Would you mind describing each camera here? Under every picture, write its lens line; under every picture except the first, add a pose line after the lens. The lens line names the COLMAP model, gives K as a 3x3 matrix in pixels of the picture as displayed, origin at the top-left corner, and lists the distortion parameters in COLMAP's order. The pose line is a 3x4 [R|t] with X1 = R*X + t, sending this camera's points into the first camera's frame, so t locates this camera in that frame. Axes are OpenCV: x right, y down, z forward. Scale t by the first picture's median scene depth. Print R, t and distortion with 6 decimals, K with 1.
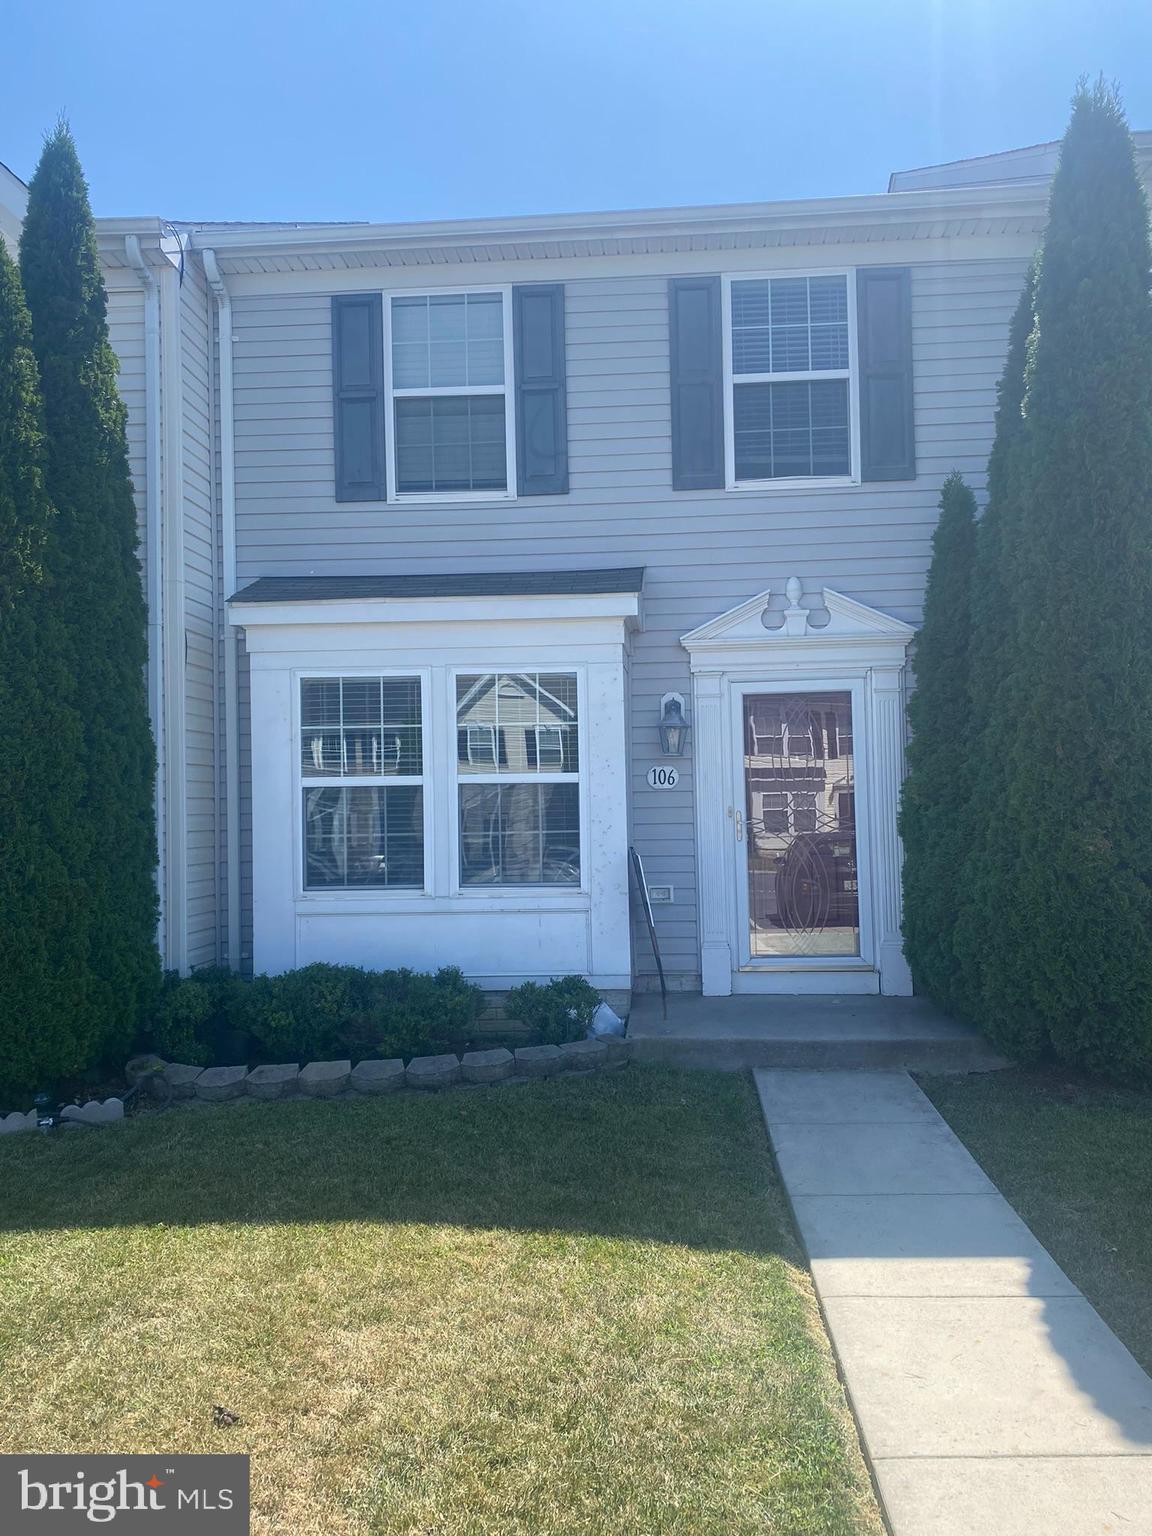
lens RADIAL K [[1179.7, 0, 576.0], [0, 1179.7, 768.0], [0, 0, 1]] dist [0.158150, -0.424788]
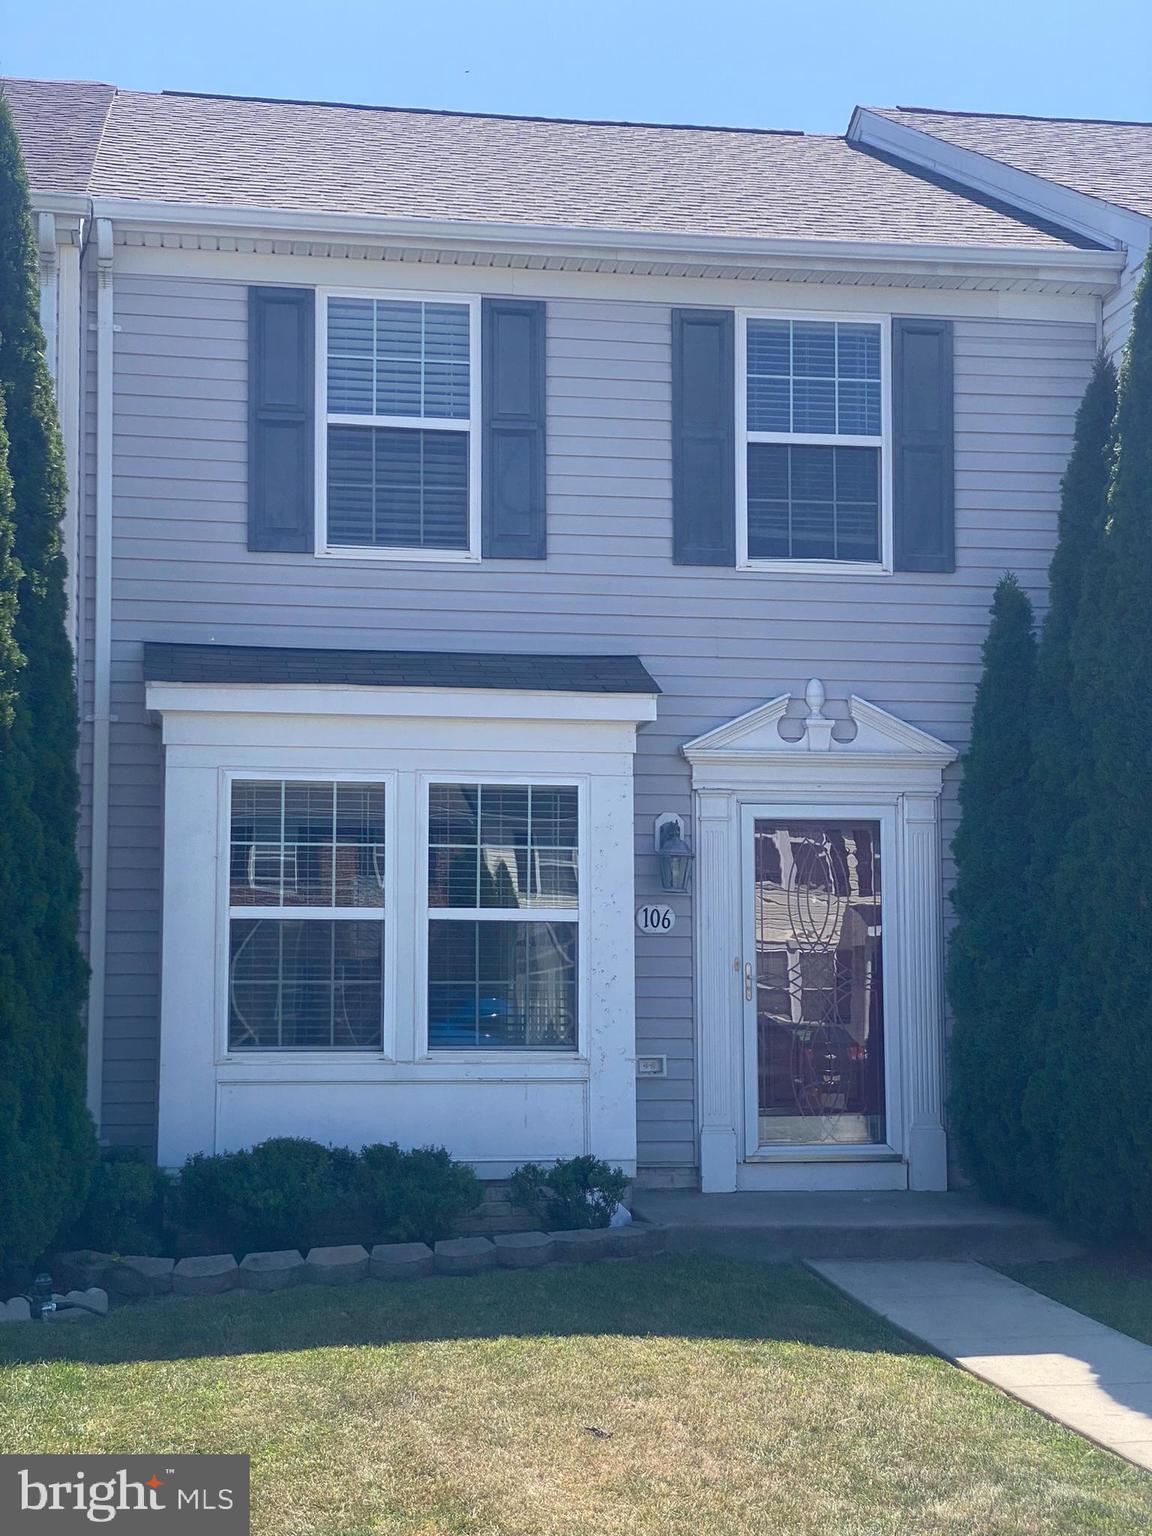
lens RADIAL K [[2321.6, 0, 565.8], [0, 2321.6, 766.1], [0, 0, 1]] dist [0.124537, -0.061168]
pose [[0.971954, 0.041949, 0.231400, -0.356189], [-0.026920, 0.997340, -0.067730, 0.013118], [-0.233626, 0.059601, 0.970498, -0.520769]]
